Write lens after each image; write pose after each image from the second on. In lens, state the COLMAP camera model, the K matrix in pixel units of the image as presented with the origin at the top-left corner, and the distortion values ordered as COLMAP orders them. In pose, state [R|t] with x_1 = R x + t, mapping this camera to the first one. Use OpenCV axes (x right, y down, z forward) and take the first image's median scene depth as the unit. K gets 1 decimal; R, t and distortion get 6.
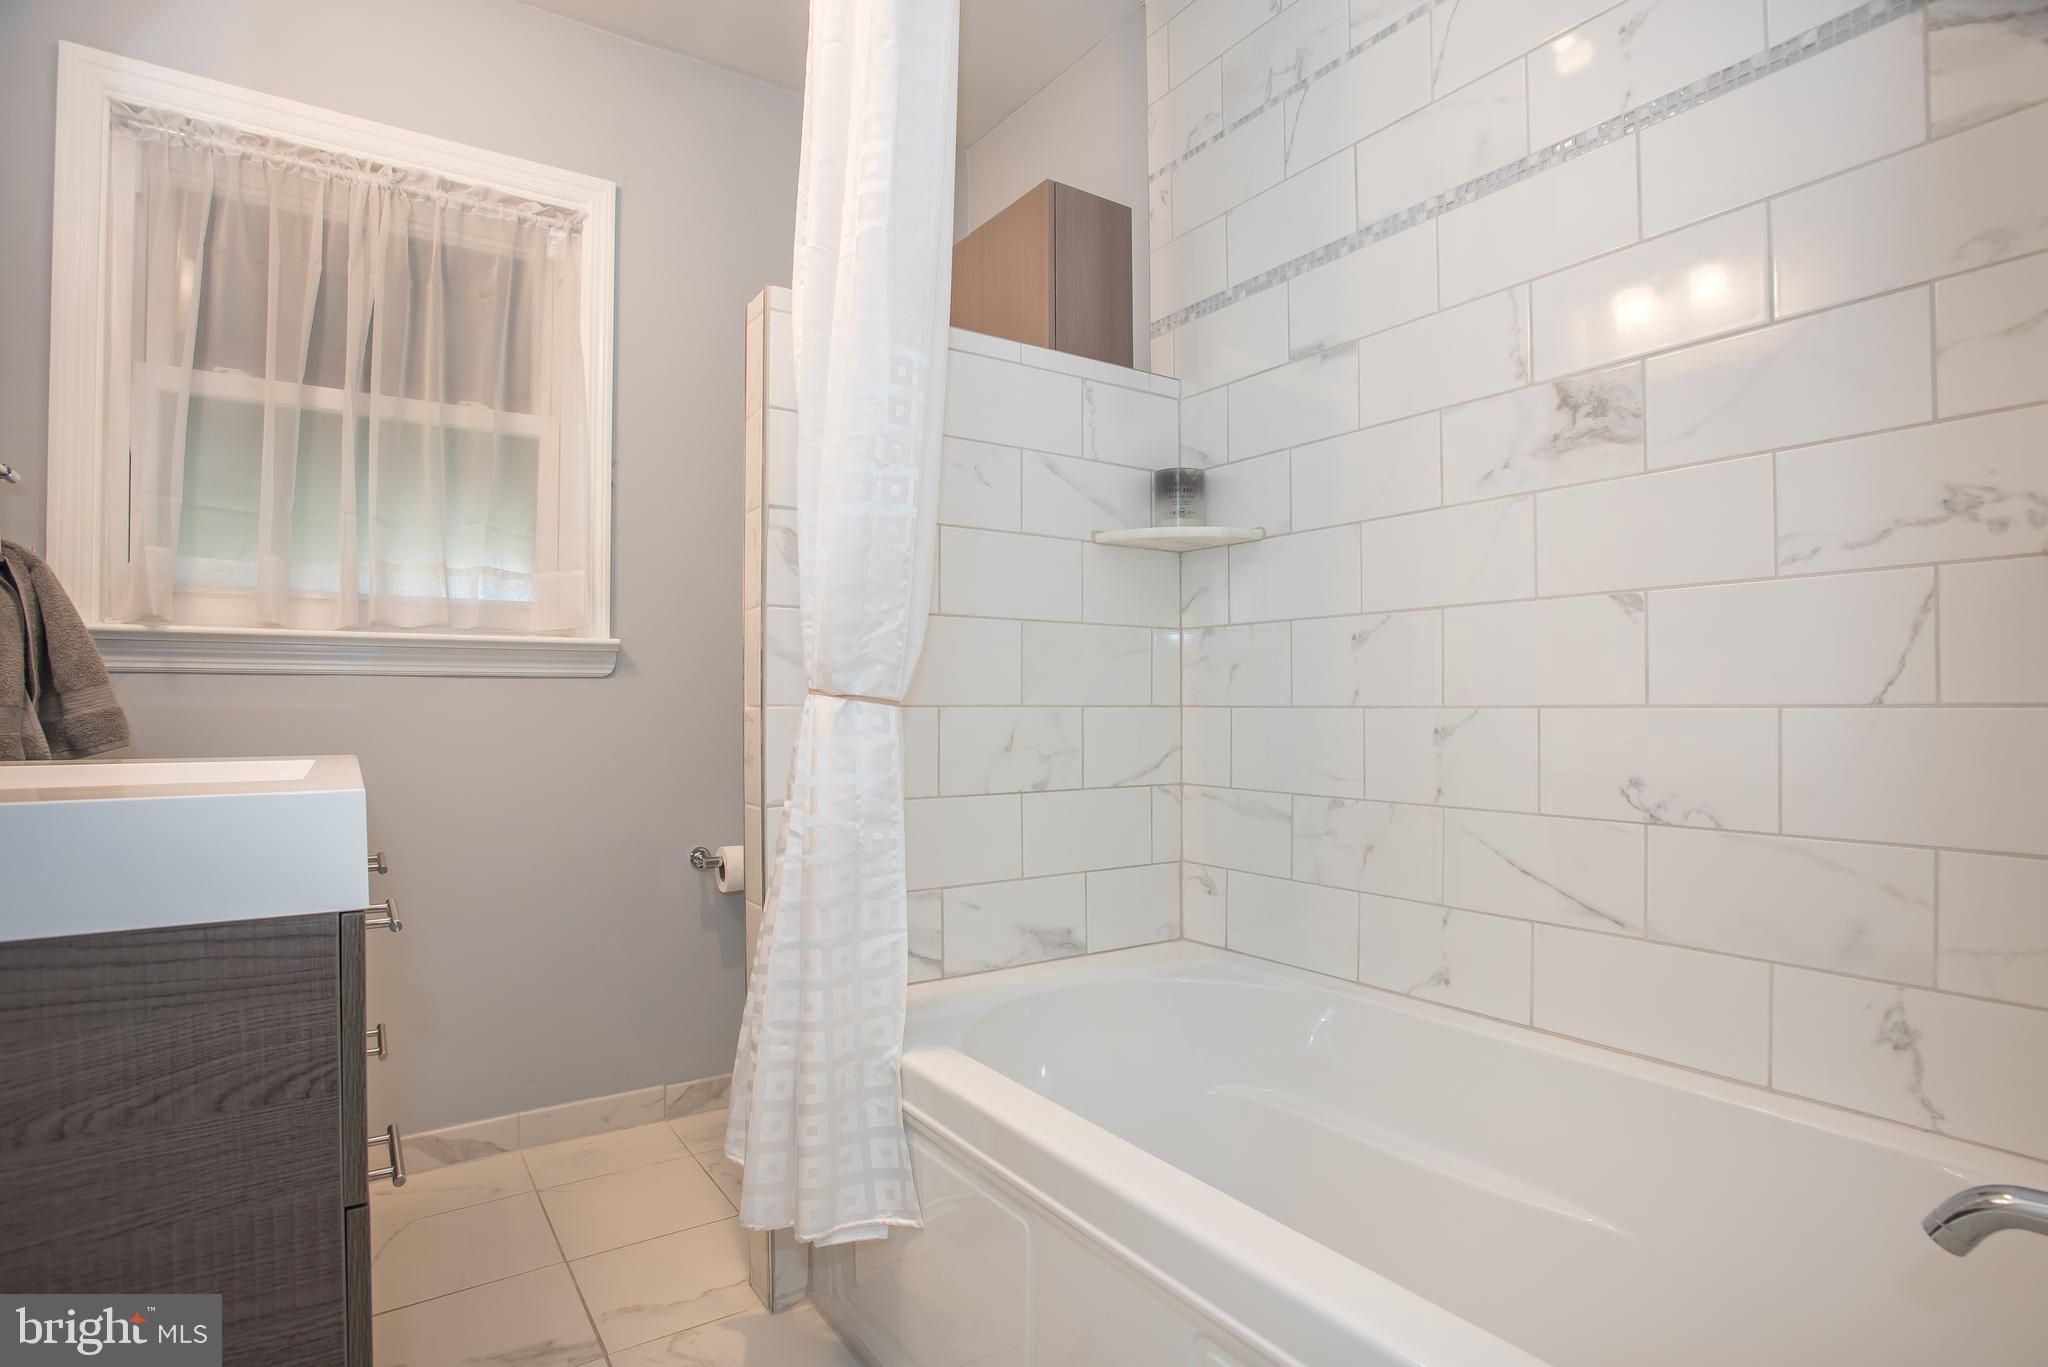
lens RADIAL K [[1015.2, 0, 1029.1], [0, 1015.2, 683.1], [0, 0, 1]] dist [-0.069257, 0.028775]
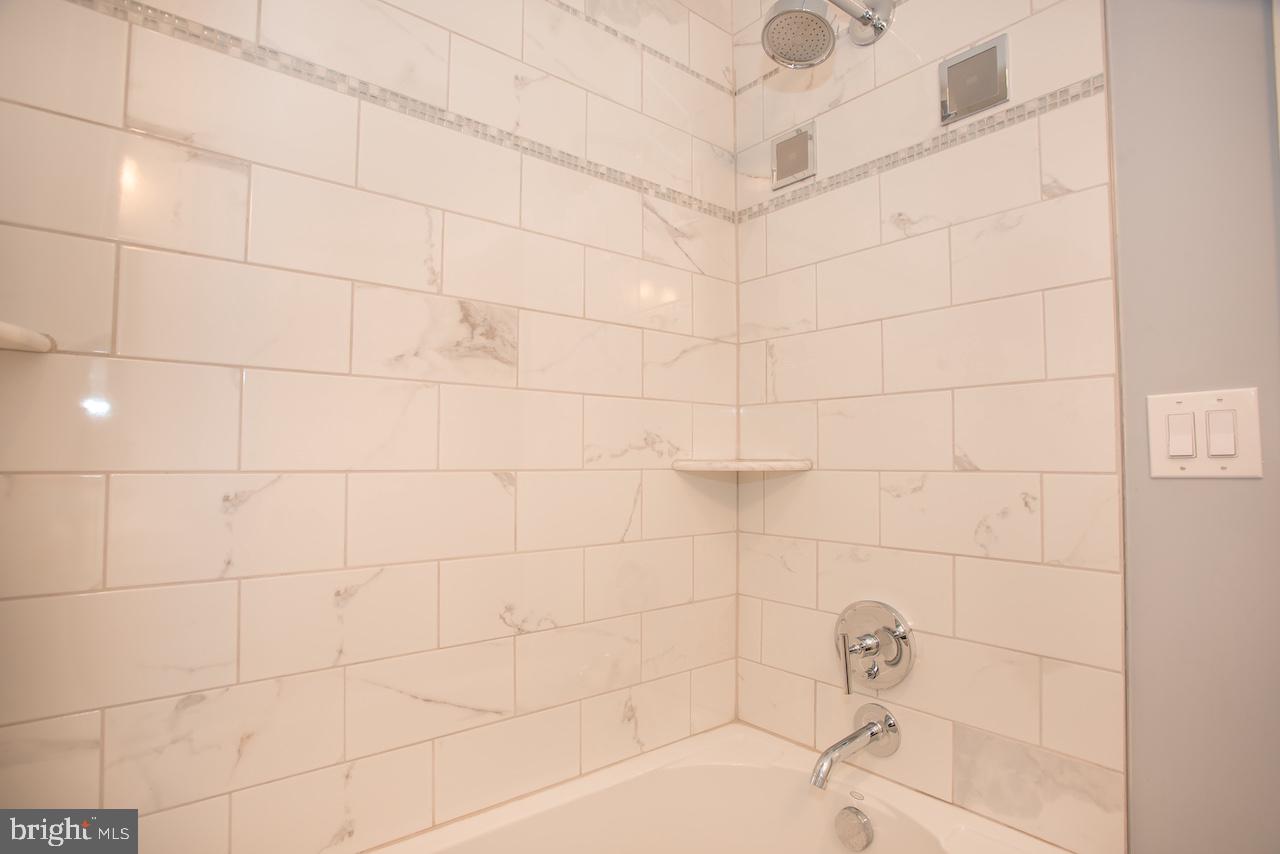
lens RADIAL K [[634.5, 0, 643.2], [0, 634.5, 426.8], [0, 0, 1]] dist [-0.069257, 0.028775]
pose [[-0.074809, 0.046654, 0.996106, -0.293578], [-0.030300, 0.998337, -0.049034, -0.114624], [-0.996737, -0.033851, -0.073271, 0.859334]]
